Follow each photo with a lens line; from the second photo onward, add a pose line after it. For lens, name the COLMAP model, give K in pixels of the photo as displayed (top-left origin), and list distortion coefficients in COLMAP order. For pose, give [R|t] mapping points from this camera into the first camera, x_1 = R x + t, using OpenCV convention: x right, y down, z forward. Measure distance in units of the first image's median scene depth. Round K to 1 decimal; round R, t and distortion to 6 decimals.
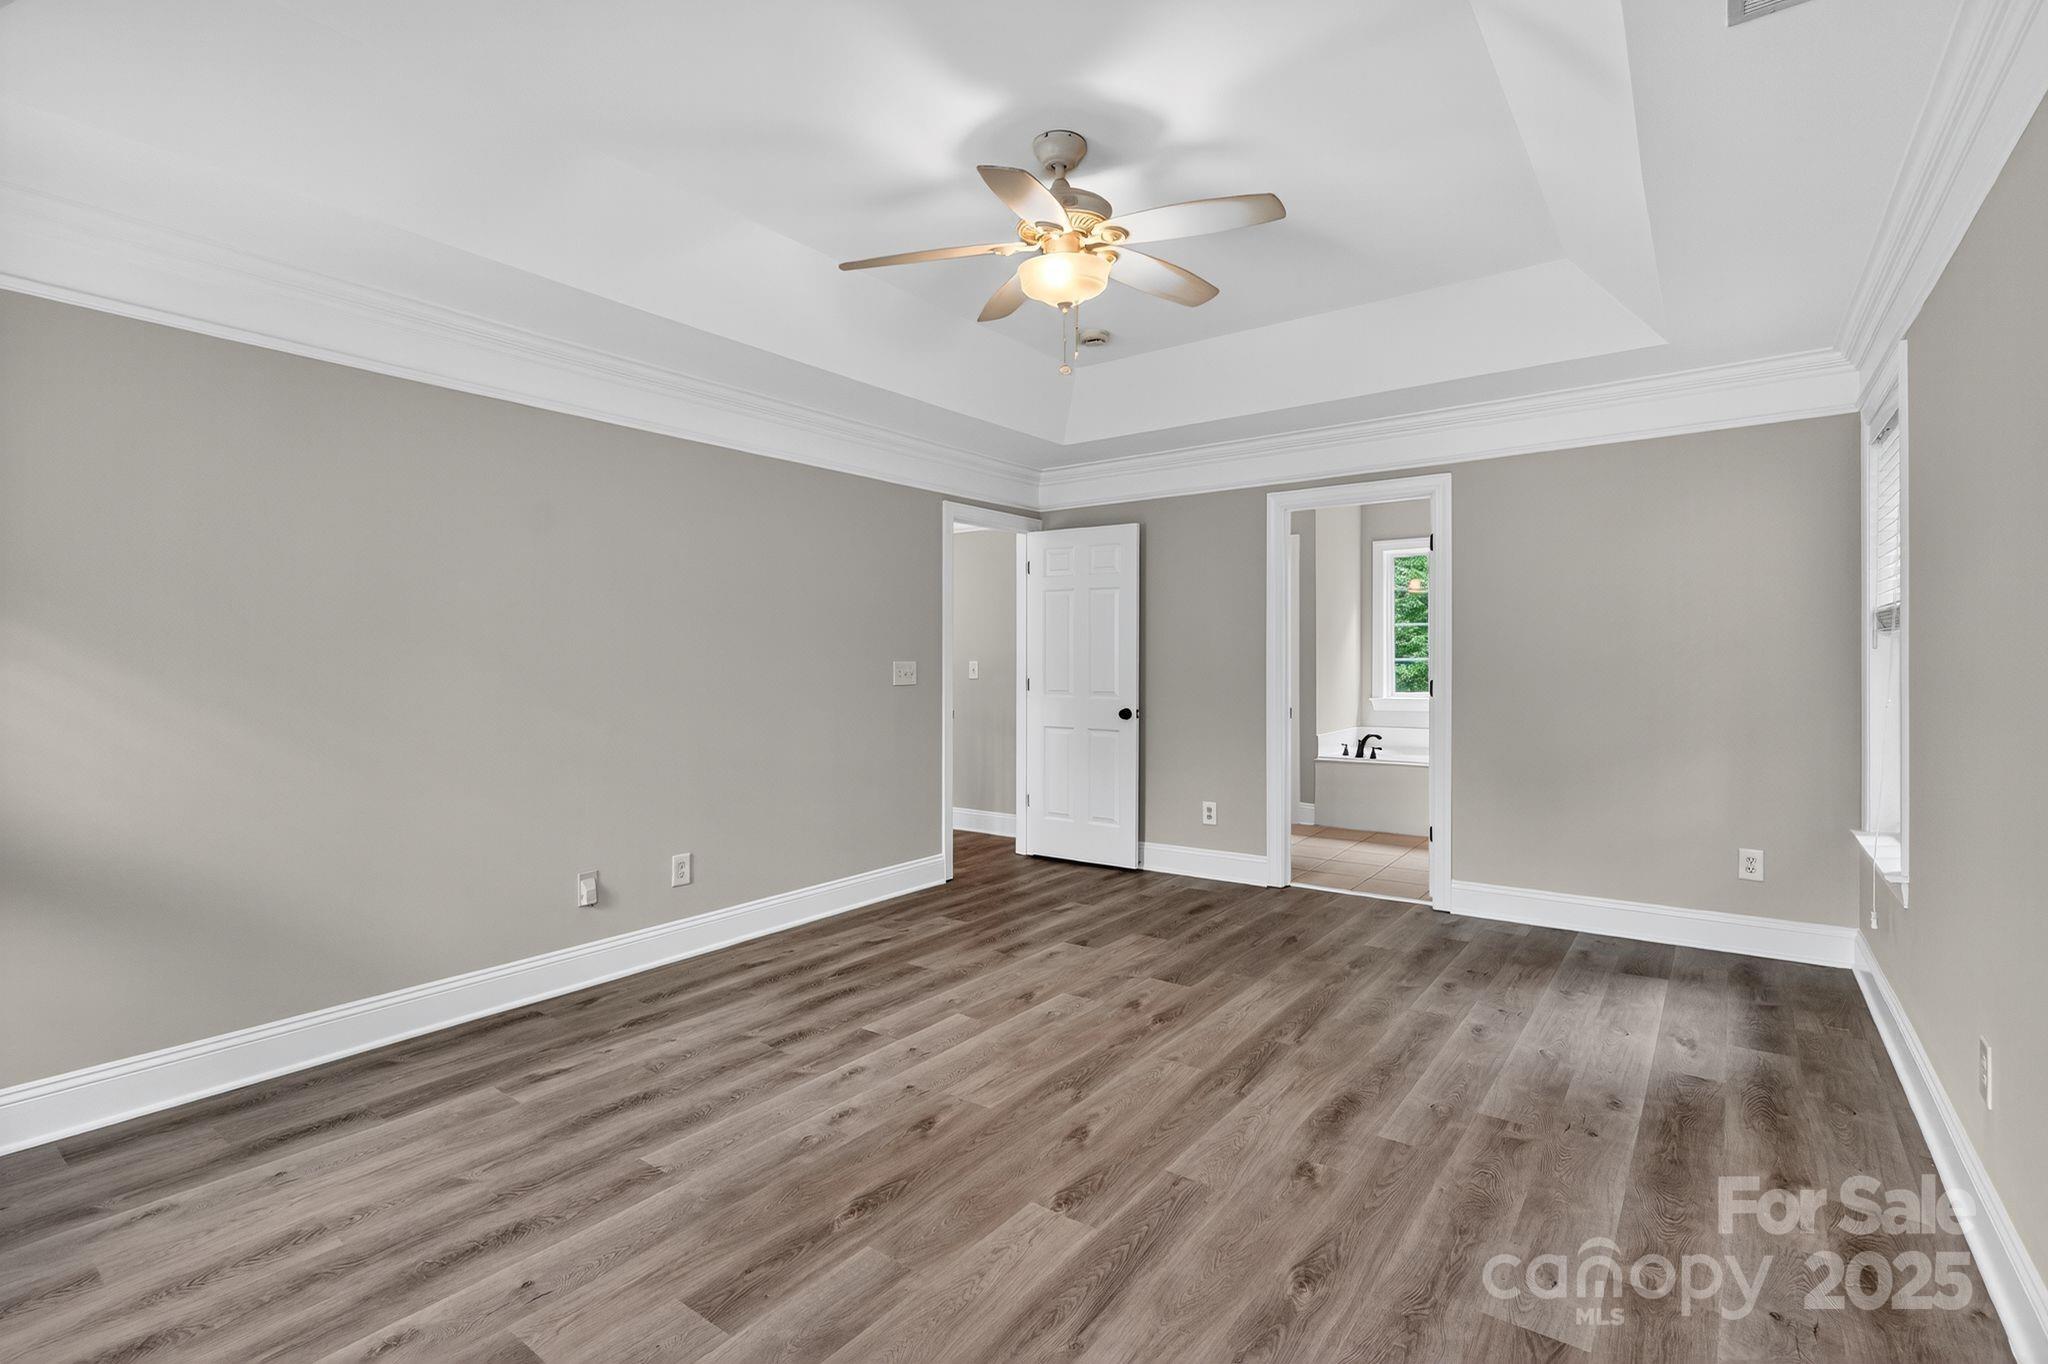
lens RADIAL K [[845.7, 0, 1024.0], [0, 845.7, 682.0], [0, 0, 1]] dist [0.000695, -0.000413]
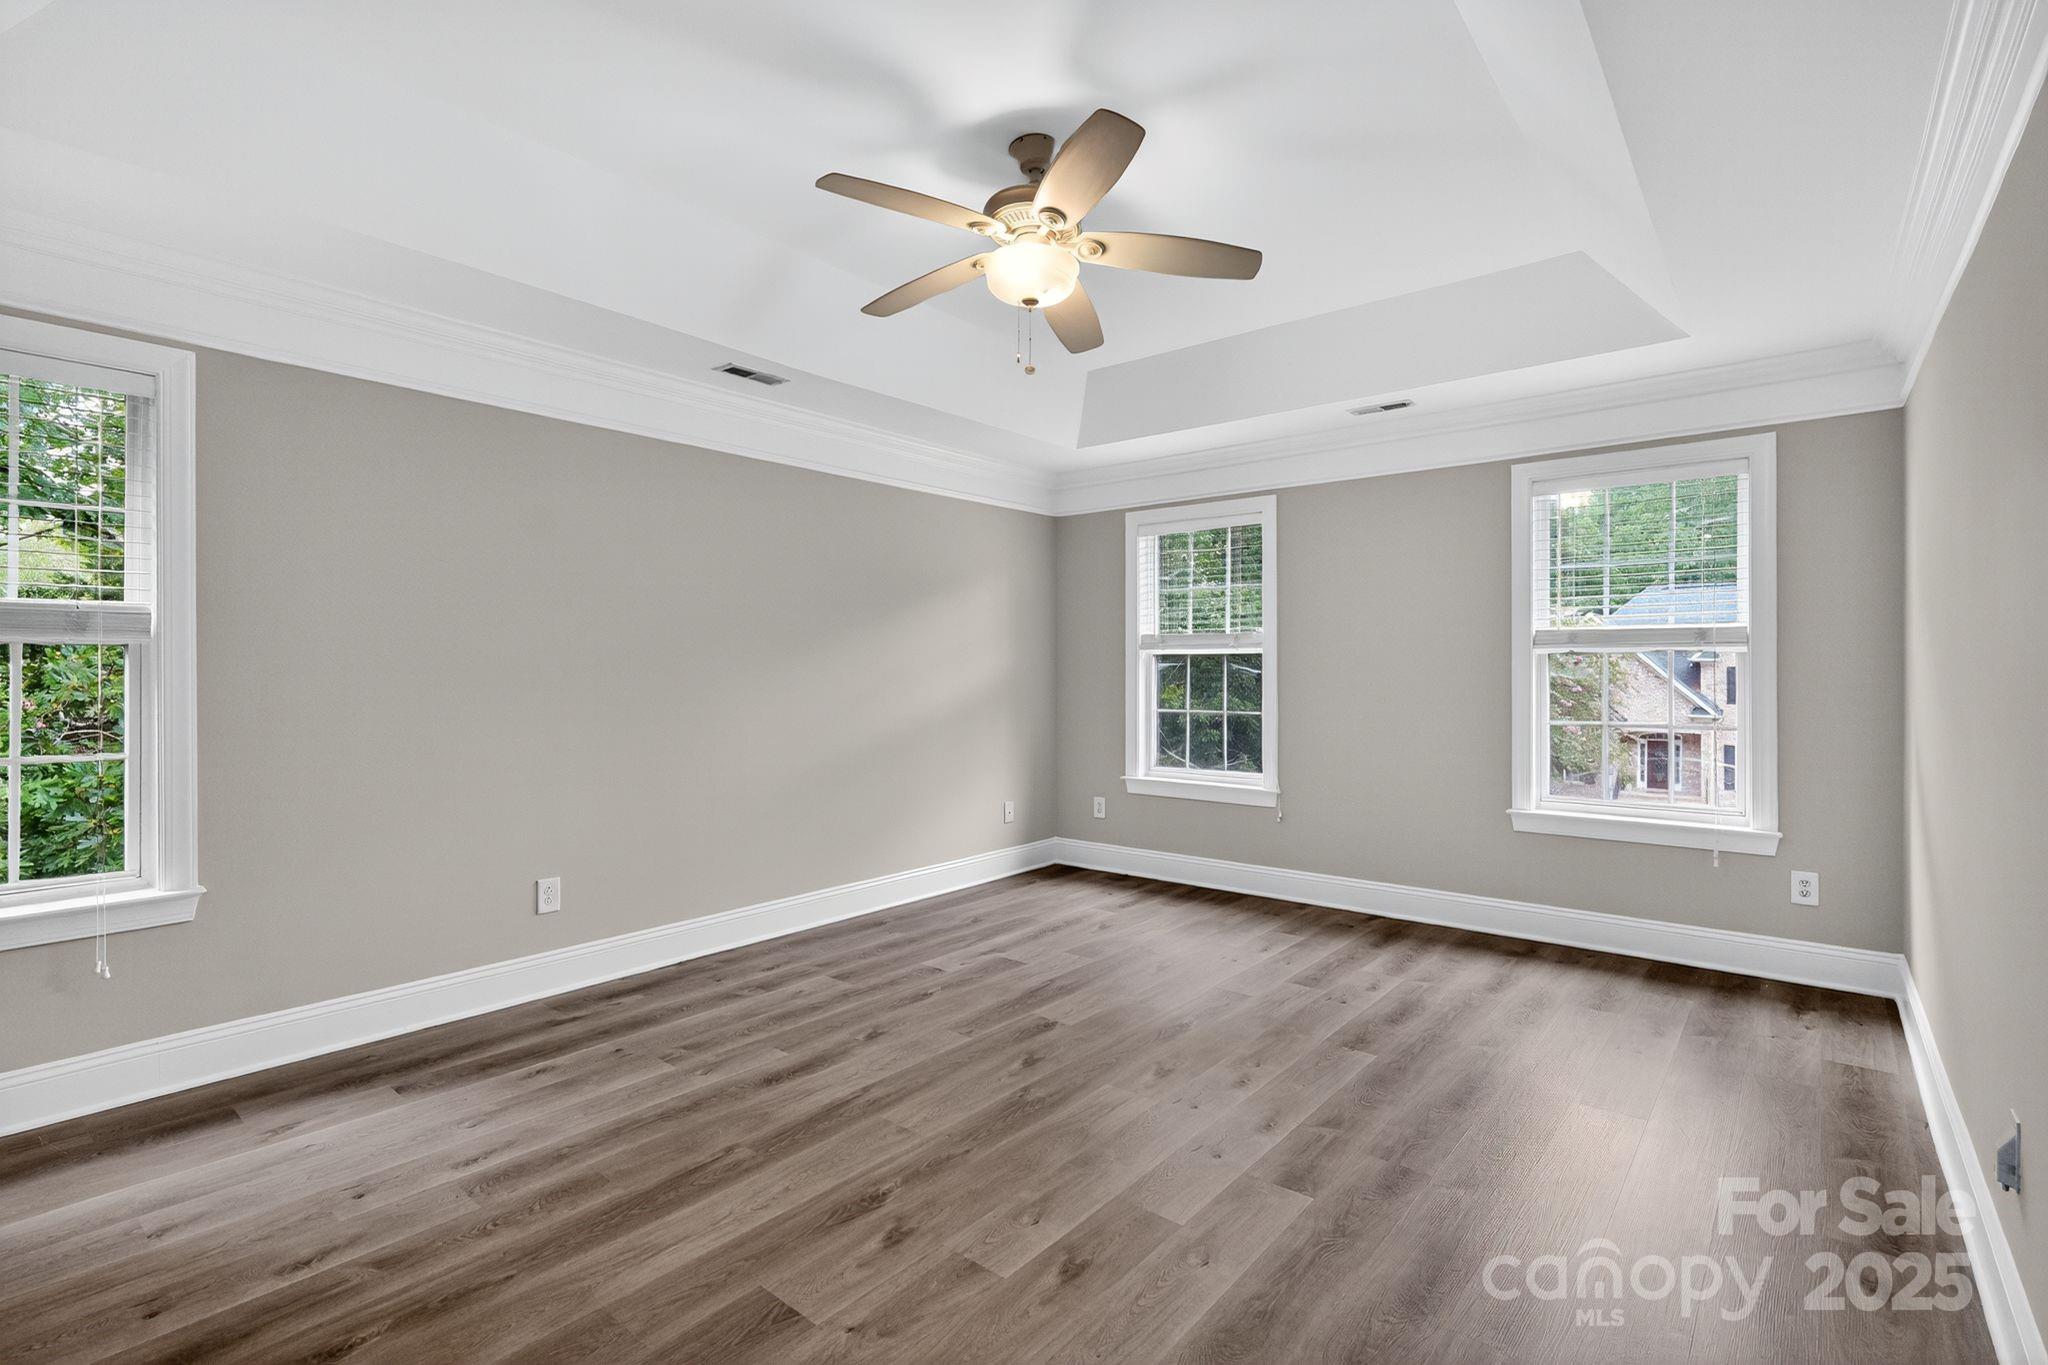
lens RADIAL K [[845.7, 0, 1024.0], [0, 845.7, 682.5], [0, 0, 1]] dist [0.000695, -0.000413]
pose [[-0.998278, 0.004538, 0.058487, 0.000943], [0.006946, 0.999134, 0.041021, -0.045815], [-0.058250, 0.041356, -0.997445, 1.873436]]
